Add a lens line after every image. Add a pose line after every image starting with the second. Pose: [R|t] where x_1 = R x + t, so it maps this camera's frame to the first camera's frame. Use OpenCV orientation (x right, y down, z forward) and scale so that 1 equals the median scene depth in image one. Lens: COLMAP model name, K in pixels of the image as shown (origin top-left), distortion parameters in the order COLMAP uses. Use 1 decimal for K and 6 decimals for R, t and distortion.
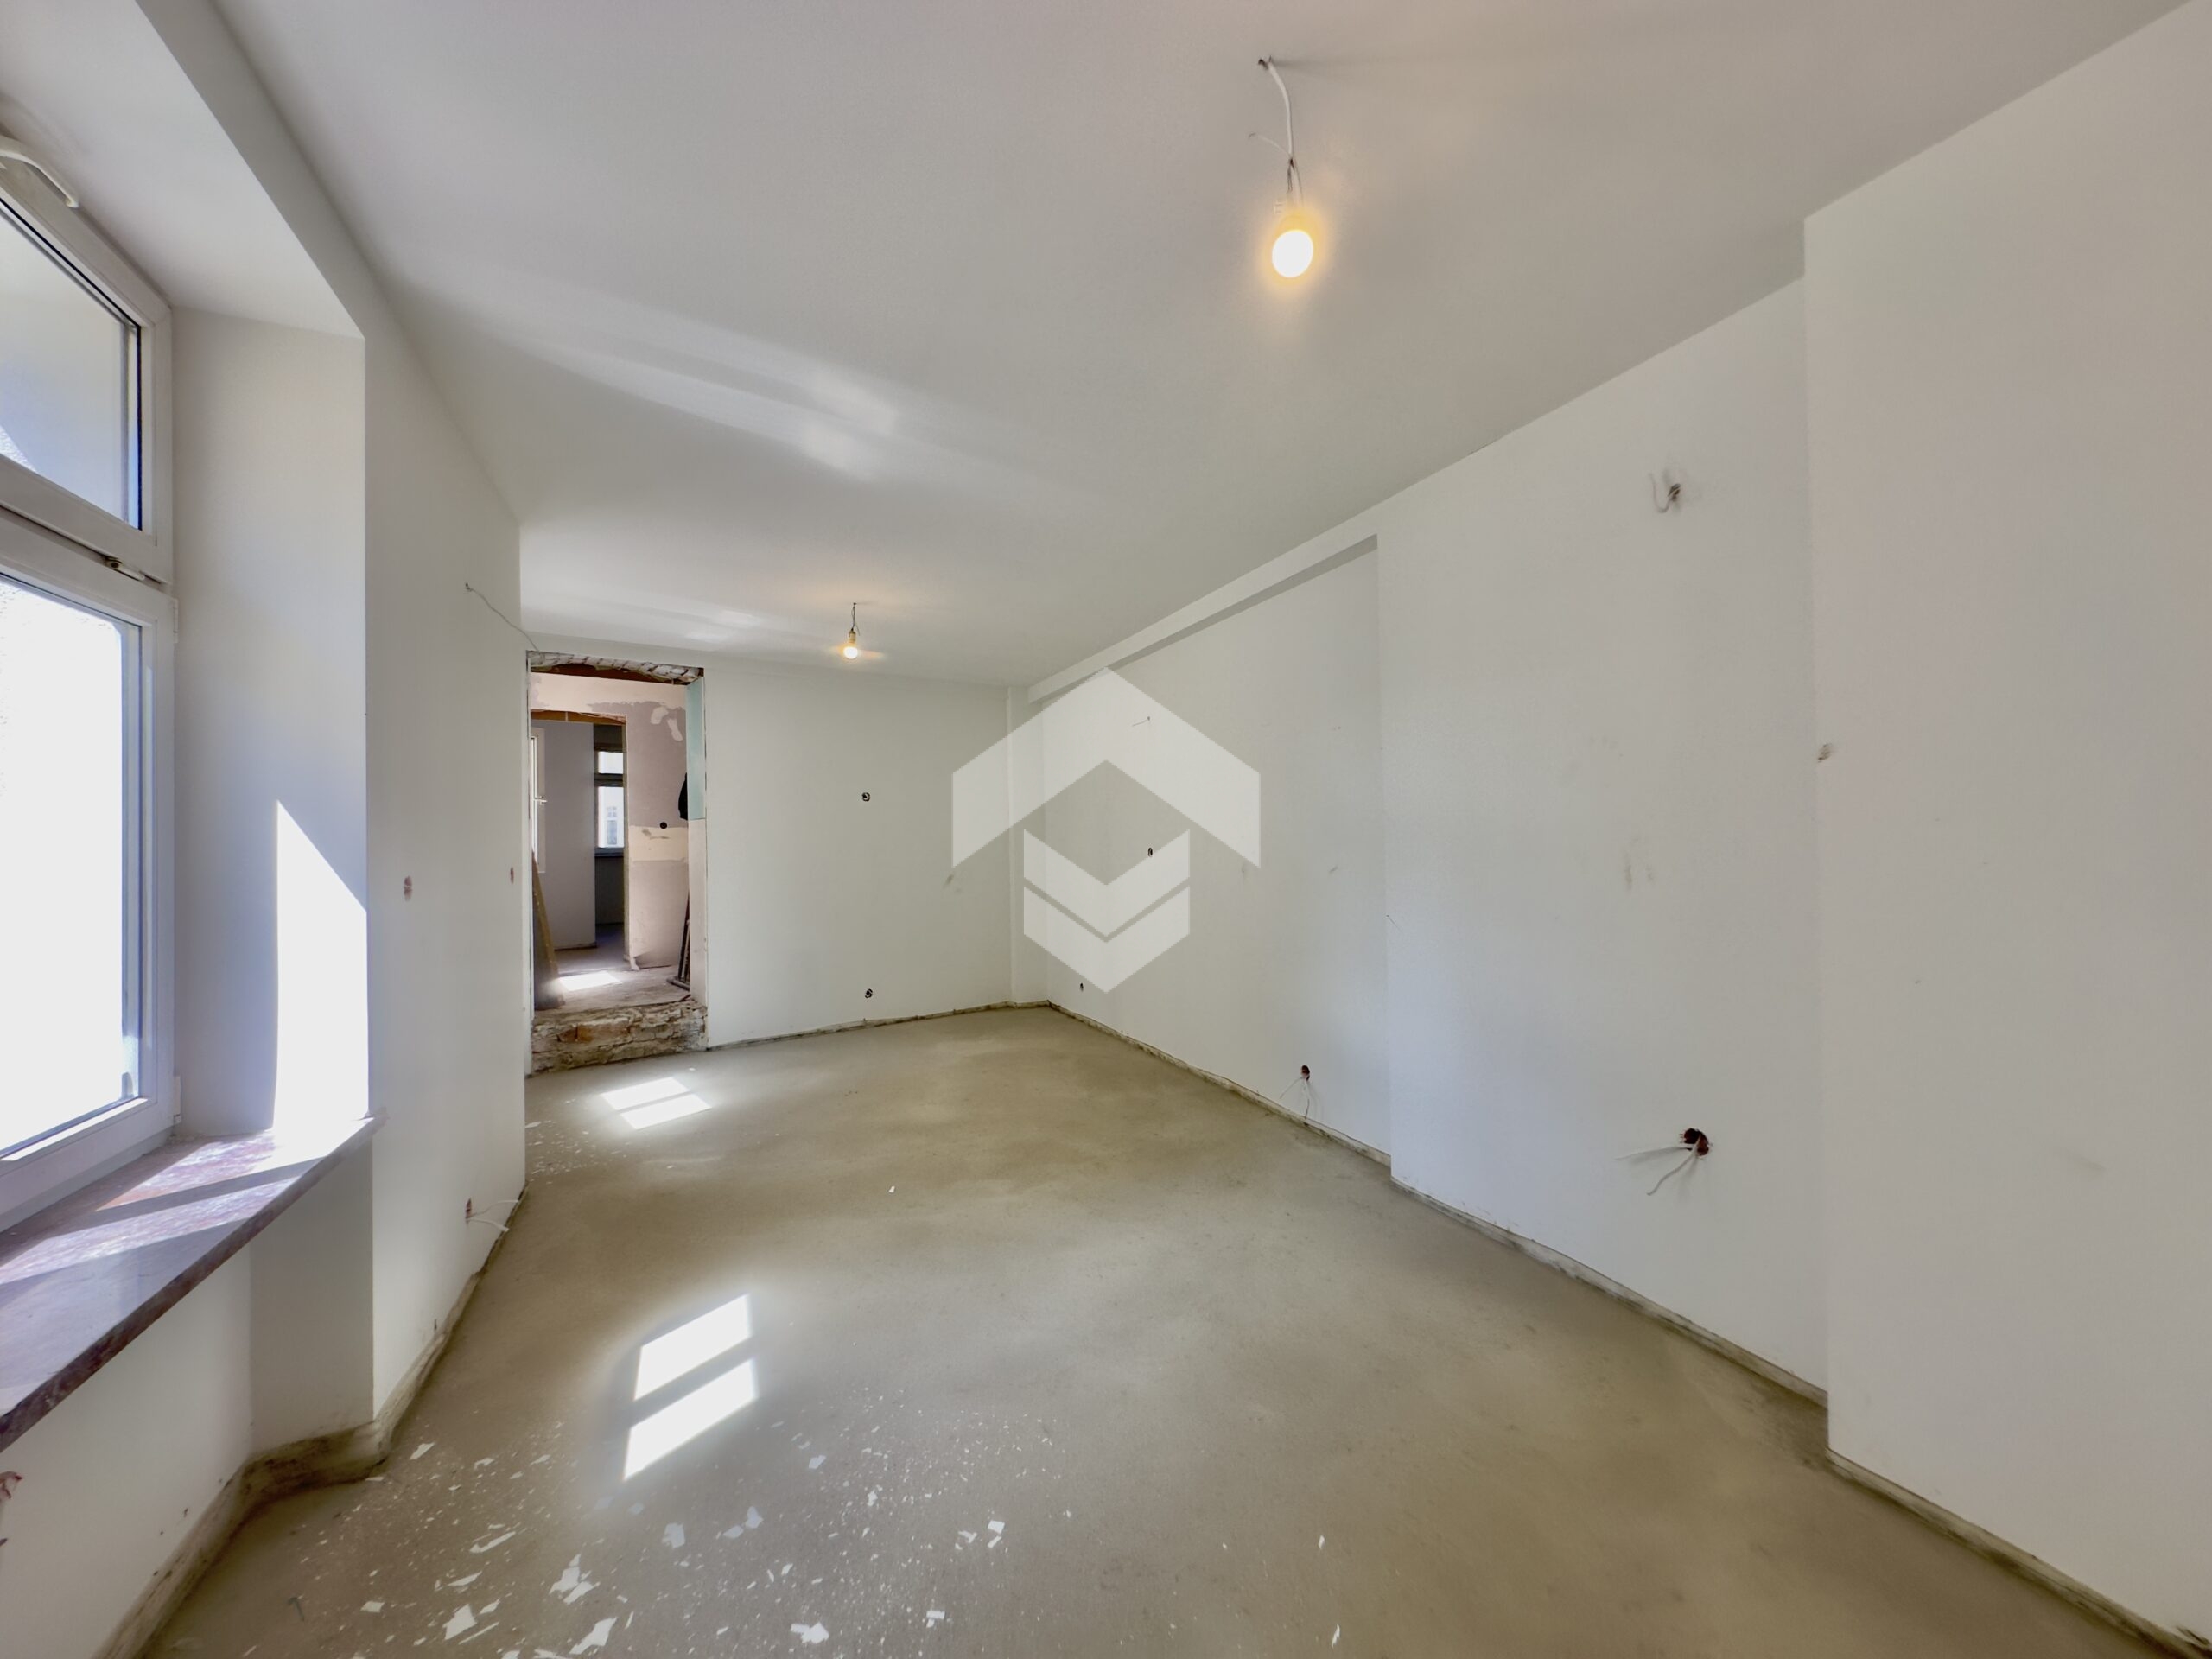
lens RADIAL K [[879.3, 0, 1106.0], [0, 879.3, 829.5], [0, 0, 1]] dist [-0.002900, 0.000526]
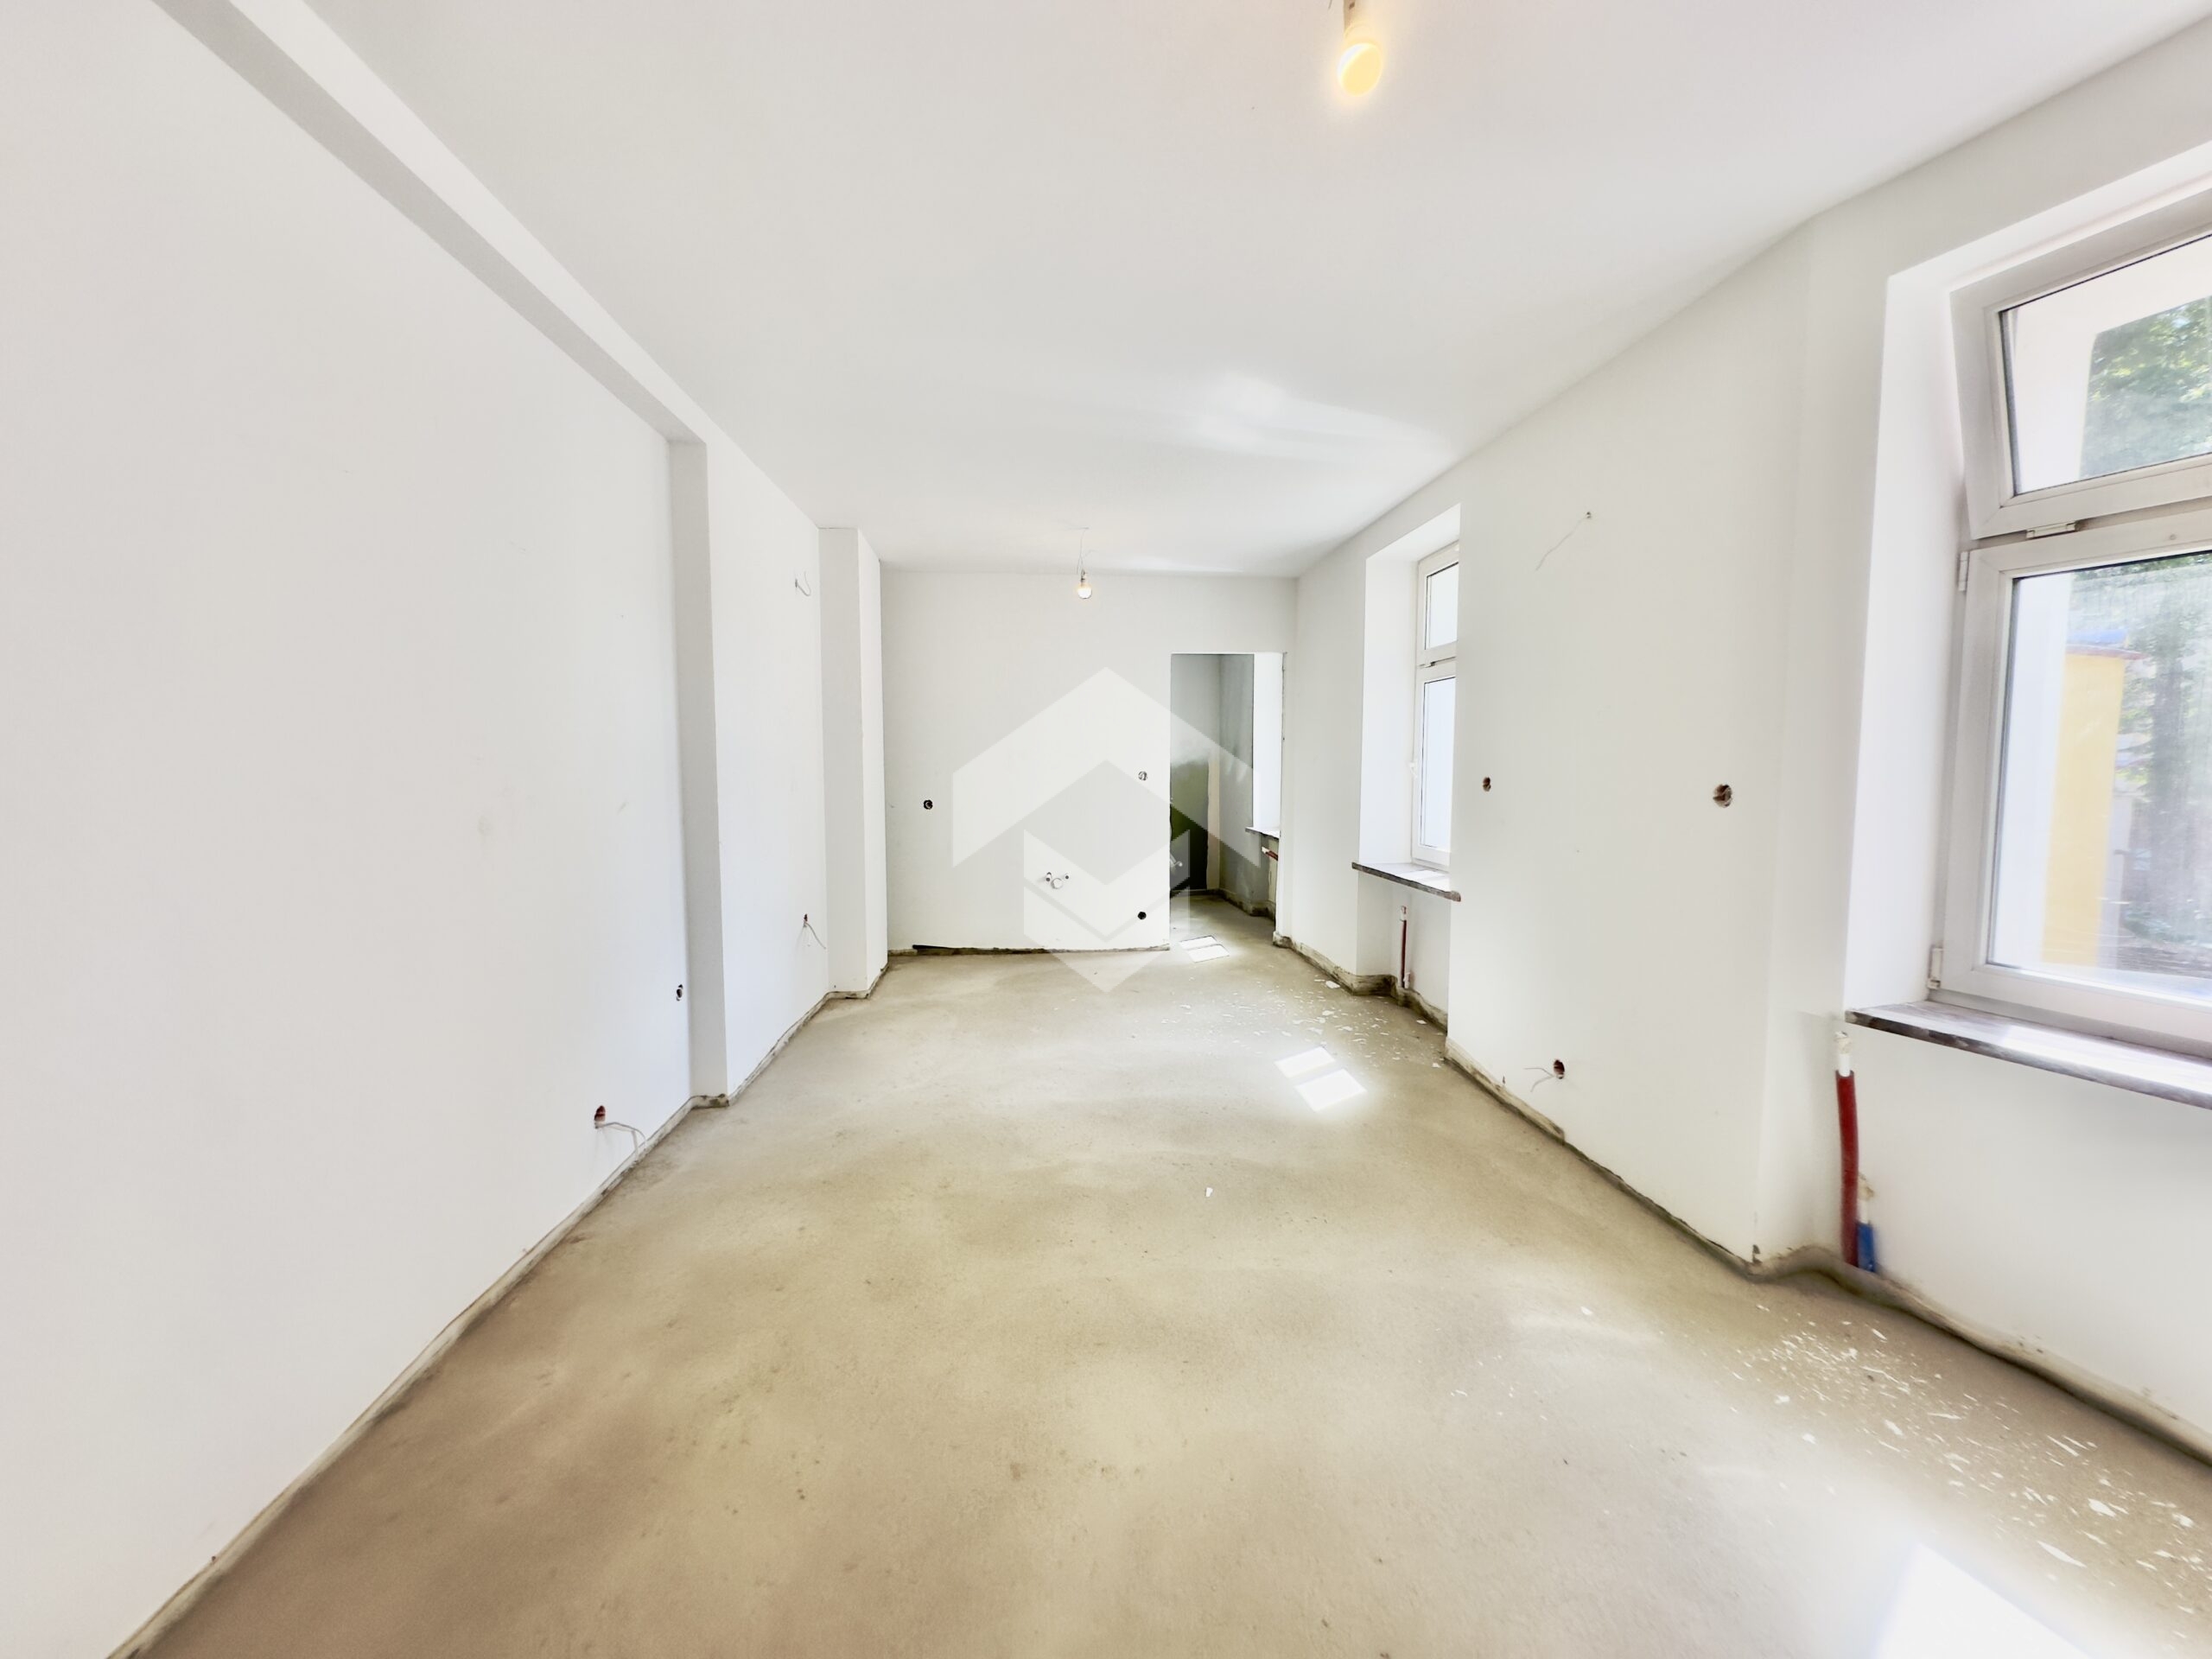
lens RADIAL K [[879.3, 0, 1106.0], [0, 879.3, 829.5], [0, 0, 1]] dist [-0.002900, 0.000526]
pose [[-0.943184, -0.012245, 0.332045, -0.422807], [0.009257, 0.997965, 0.063095, 0.025185], [-0.332142, 0.062584, -0.941151, 1.785656]]
